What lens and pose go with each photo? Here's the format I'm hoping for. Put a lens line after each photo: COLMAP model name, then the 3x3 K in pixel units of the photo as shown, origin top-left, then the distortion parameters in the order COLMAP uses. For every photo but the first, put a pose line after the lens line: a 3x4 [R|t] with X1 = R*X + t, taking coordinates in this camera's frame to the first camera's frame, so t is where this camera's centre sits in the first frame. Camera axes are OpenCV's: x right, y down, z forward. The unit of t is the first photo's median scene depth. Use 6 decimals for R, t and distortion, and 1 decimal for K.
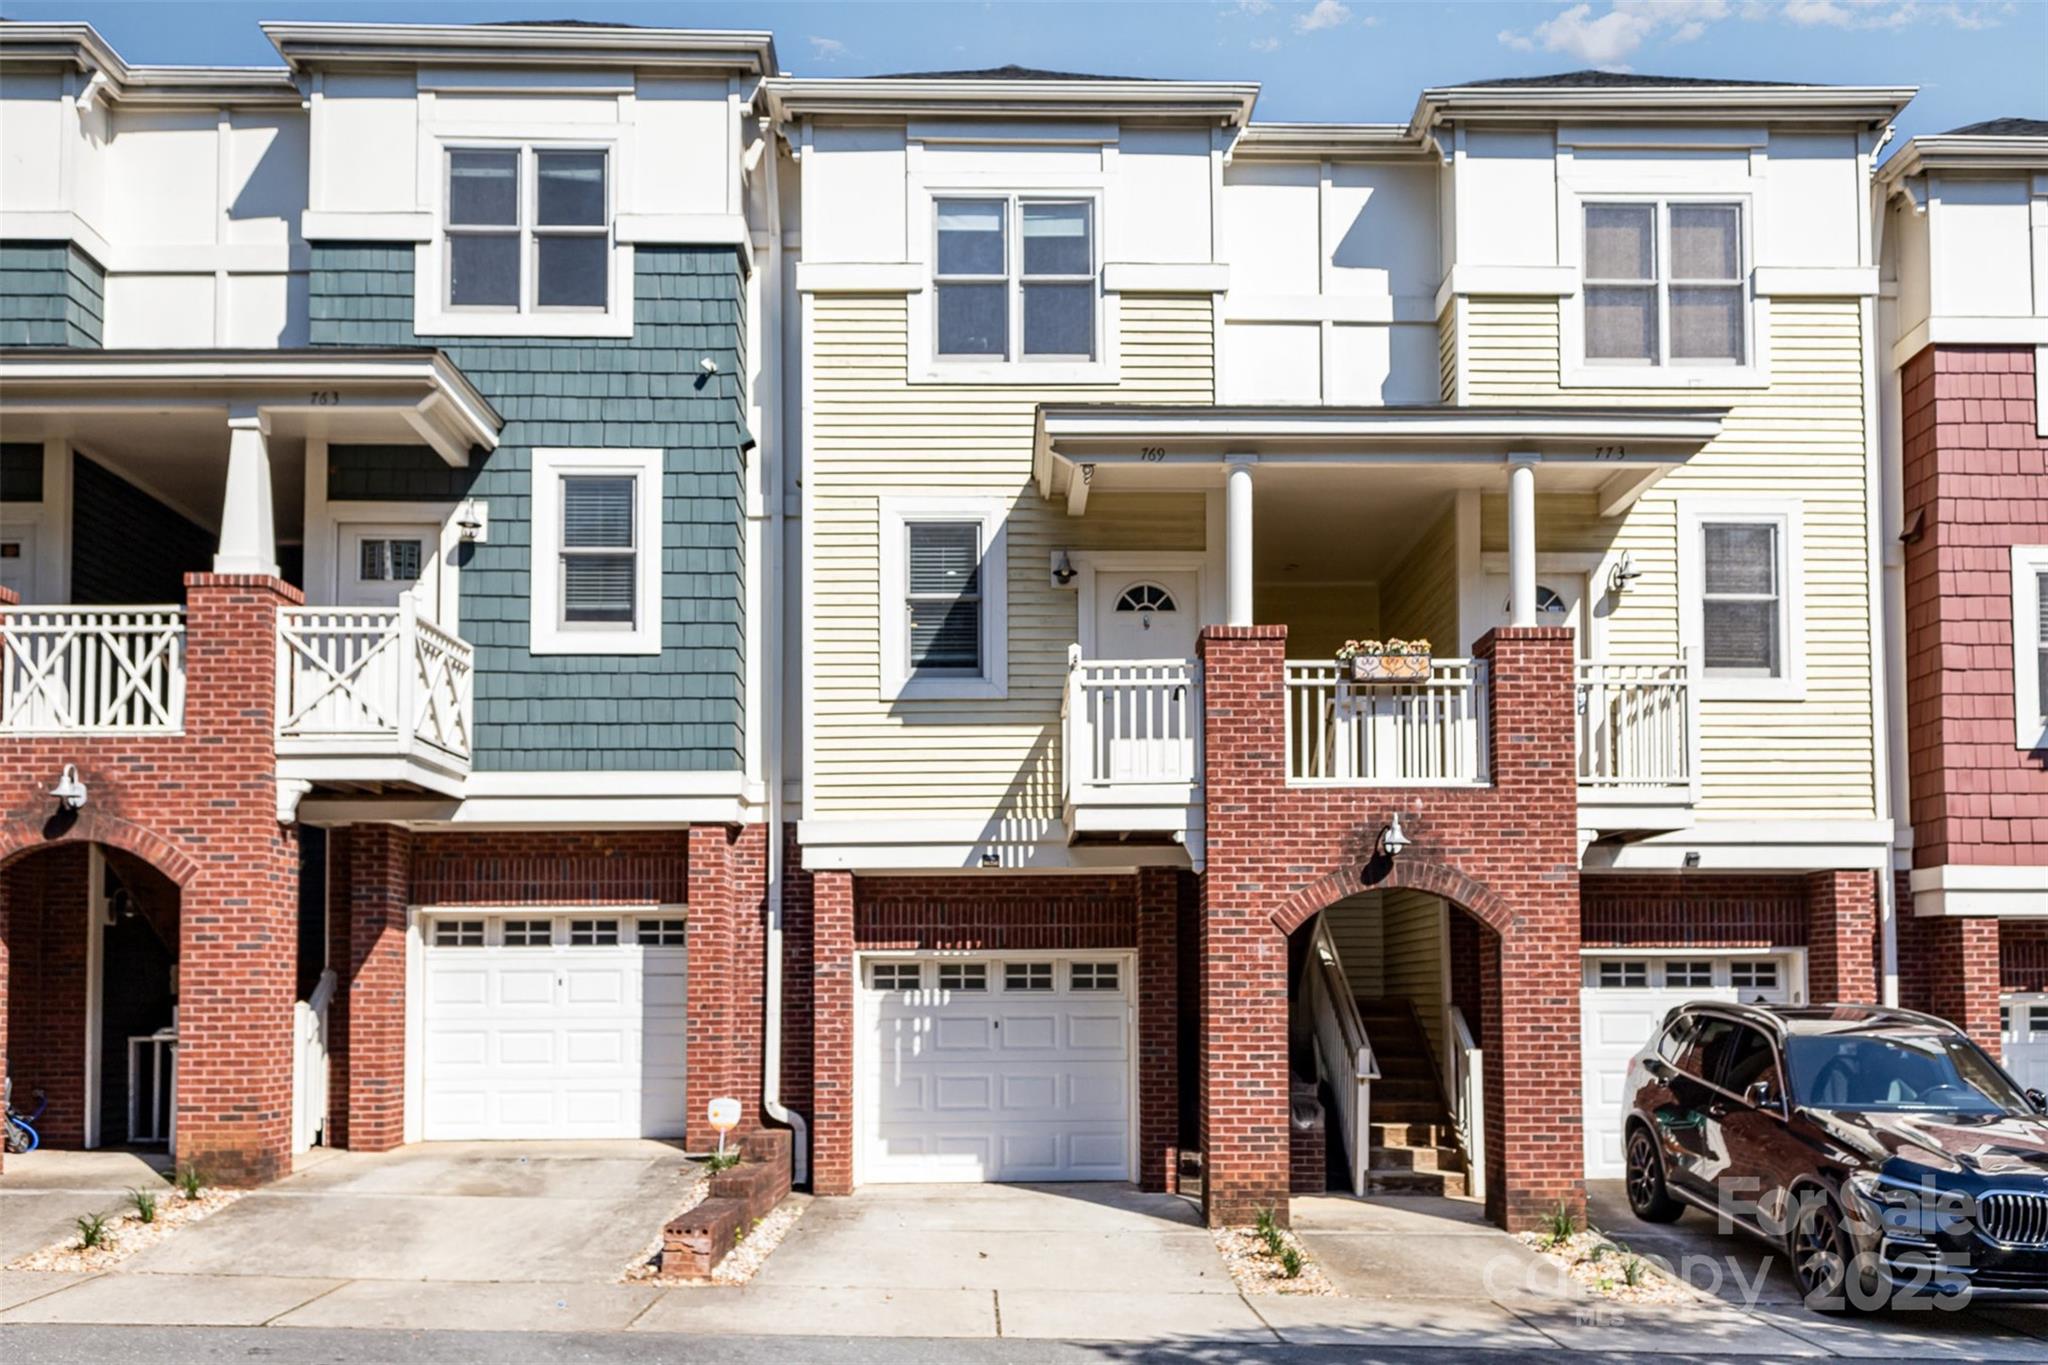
lens RADIAL K [[1660.7, 0, 999.3], [0, 1660.7, 942.9], [0, 0, 1]] dist [0.015024, -0.025873]
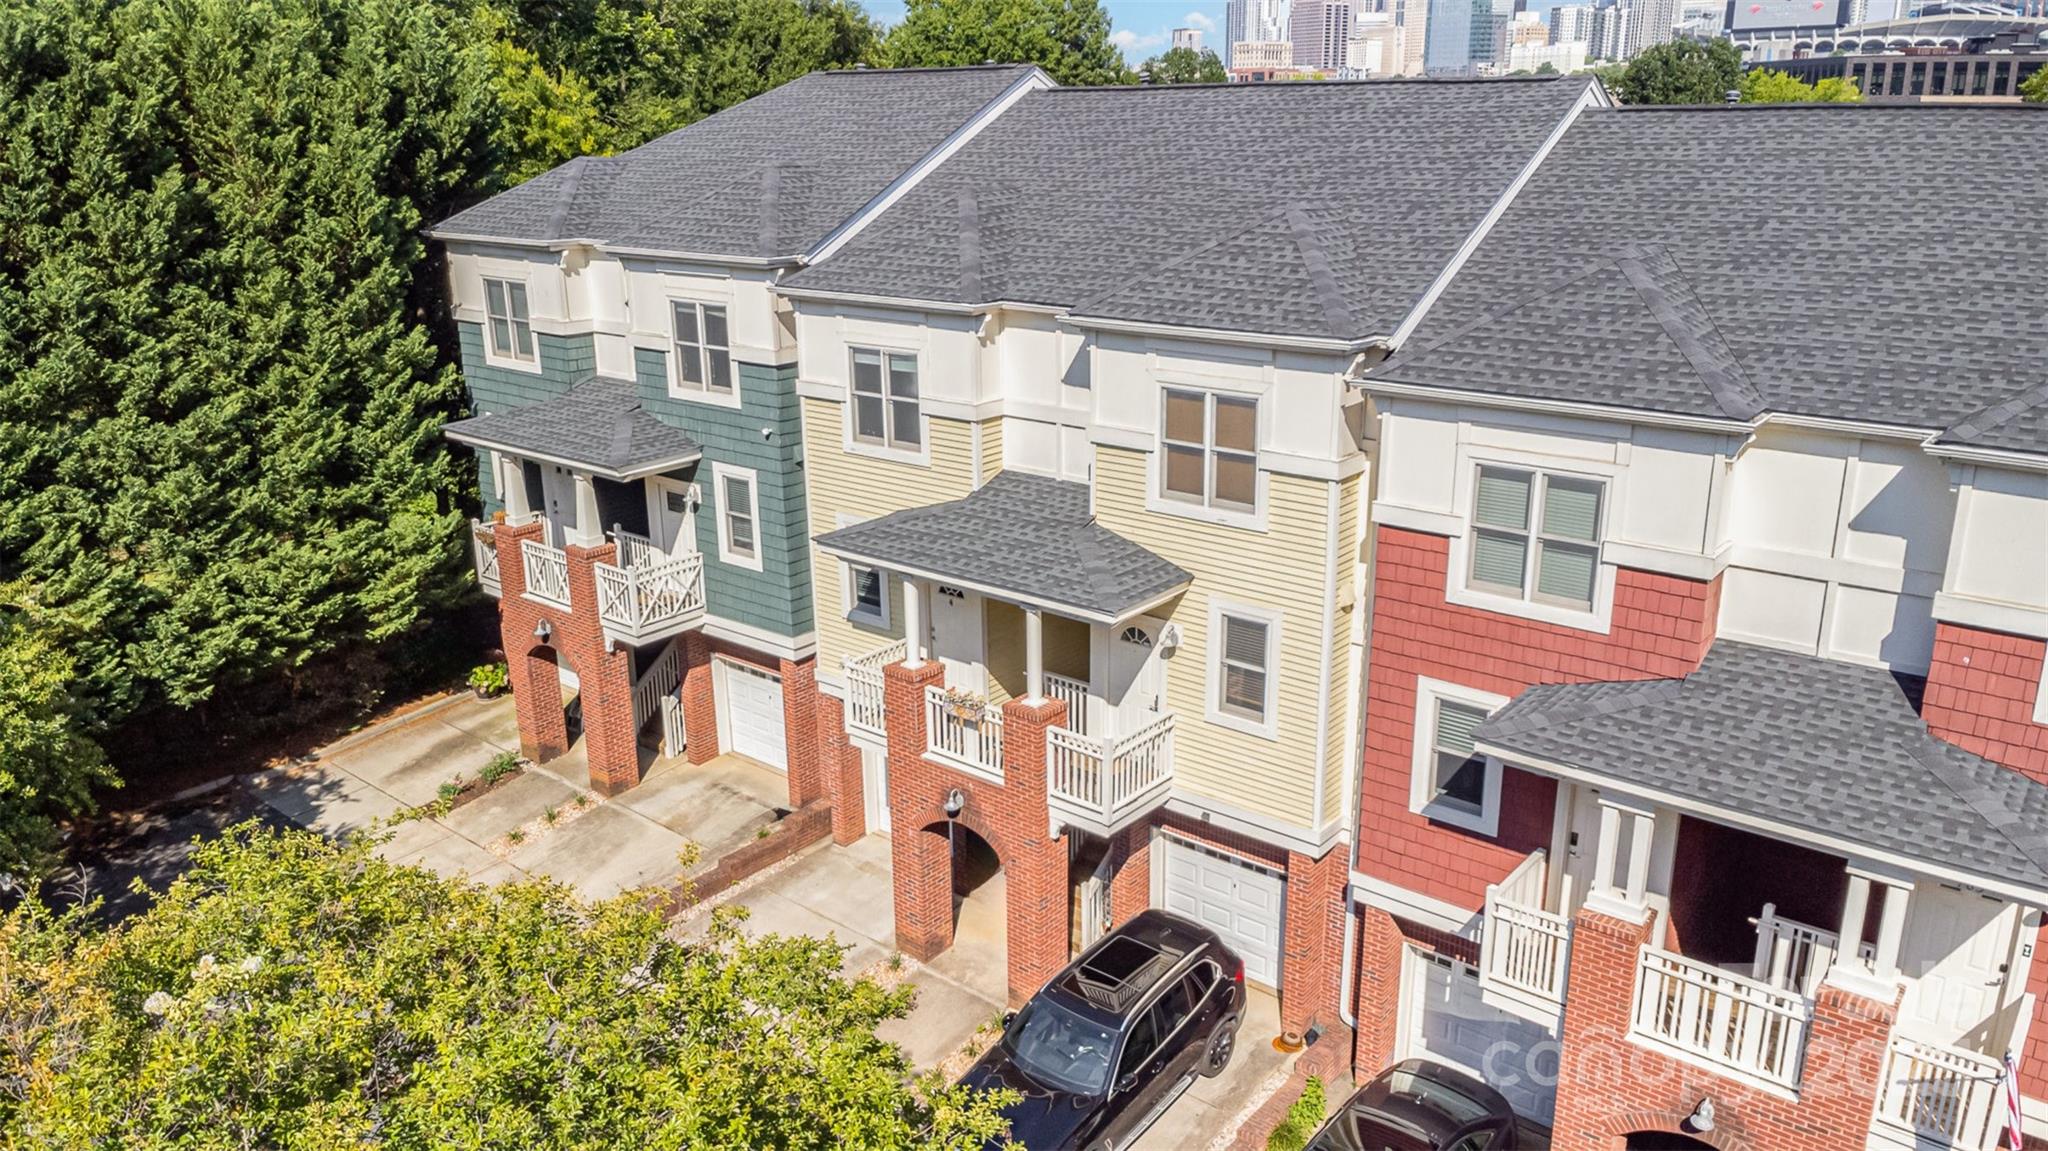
lens RADIAL K [[1455.4, 0, 1030.8], [0, 1455.4, 573.5], [0, 0, 1]] dist [0.005906, -0.019587]
pose [[0.762181, 0.189147, -0.619115, 1.091917], [0.036837, 0.942142, 0.333185, -0.726566], [0.646315, -0.276754, 0.711115, -0.019839]]
